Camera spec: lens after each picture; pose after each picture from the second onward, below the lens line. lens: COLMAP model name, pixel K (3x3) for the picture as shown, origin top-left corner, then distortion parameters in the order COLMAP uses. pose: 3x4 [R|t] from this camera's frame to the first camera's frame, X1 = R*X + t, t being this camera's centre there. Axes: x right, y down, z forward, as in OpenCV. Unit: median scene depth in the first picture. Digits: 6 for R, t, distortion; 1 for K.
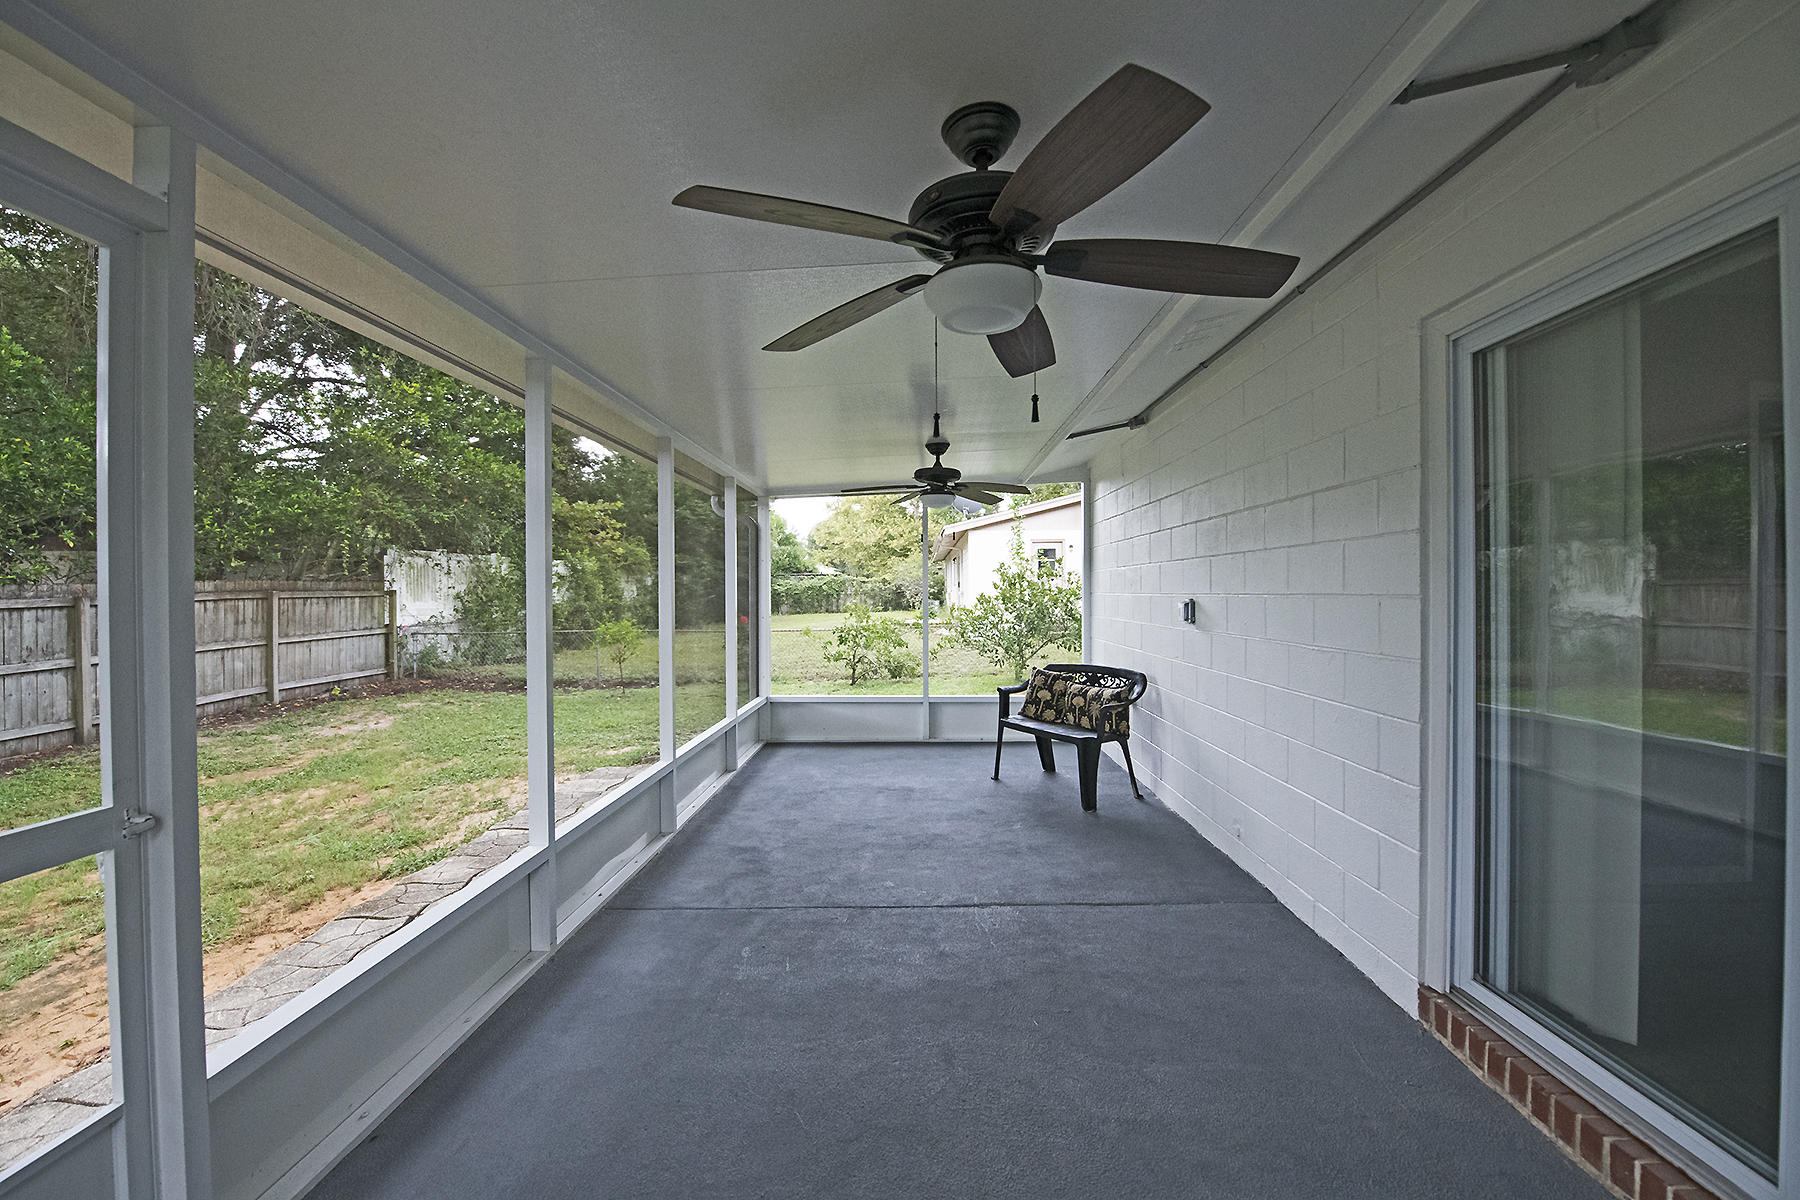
lens RADIAL K [[707.0, 0, 882.7], [0, 707.0, 596.3], [0, 0, 1]] dist [-0.011652, -0.002969]
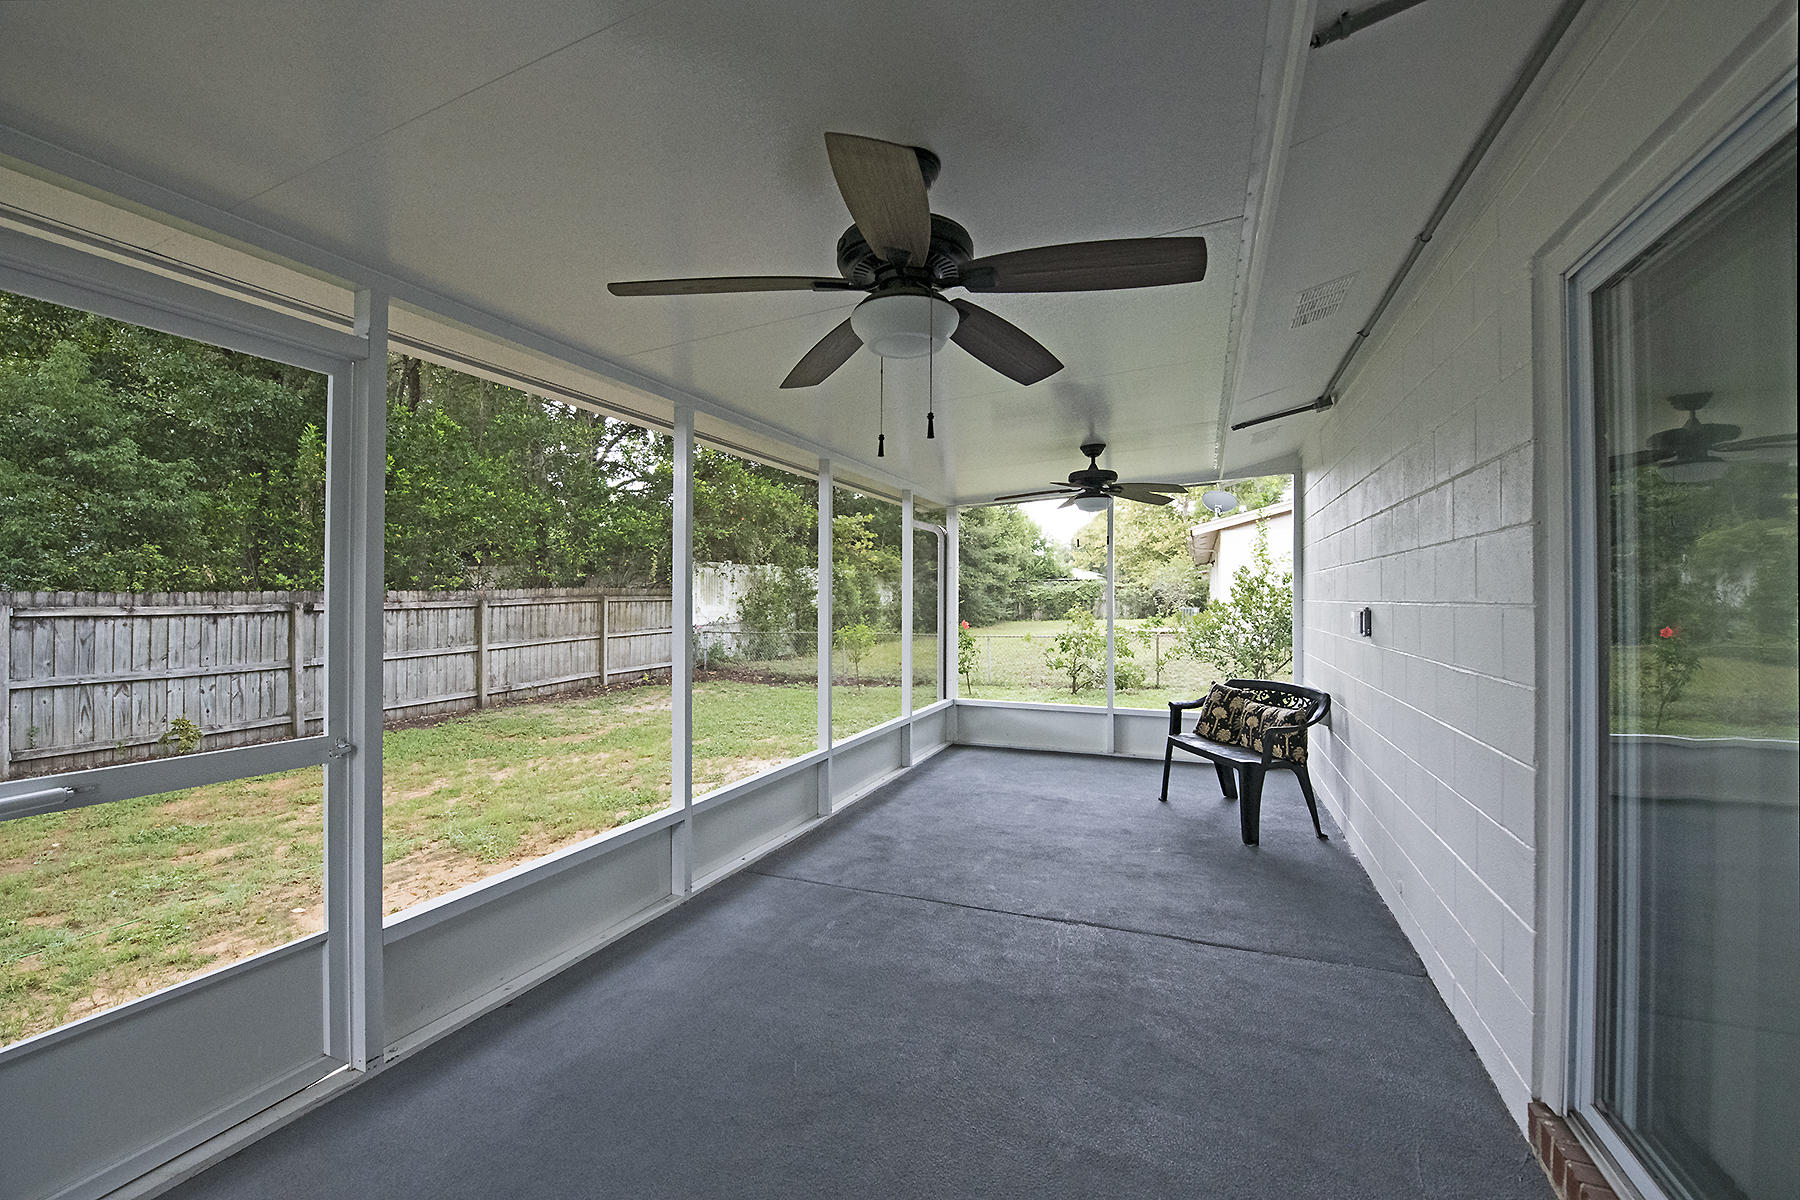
lens RADIAL K [[707.0, 0, 881.5], [0, 707.0, 594.7], [0, 0, 1]] dist [-0.011652, -0.002969]
pose [[0.929602, 0.000635, -0.368565, 0.169892], [-0.004407, 0.999946, -0.009390, -0.001123], [0.368539, 0.010353, 0.929555, -0.001064]]
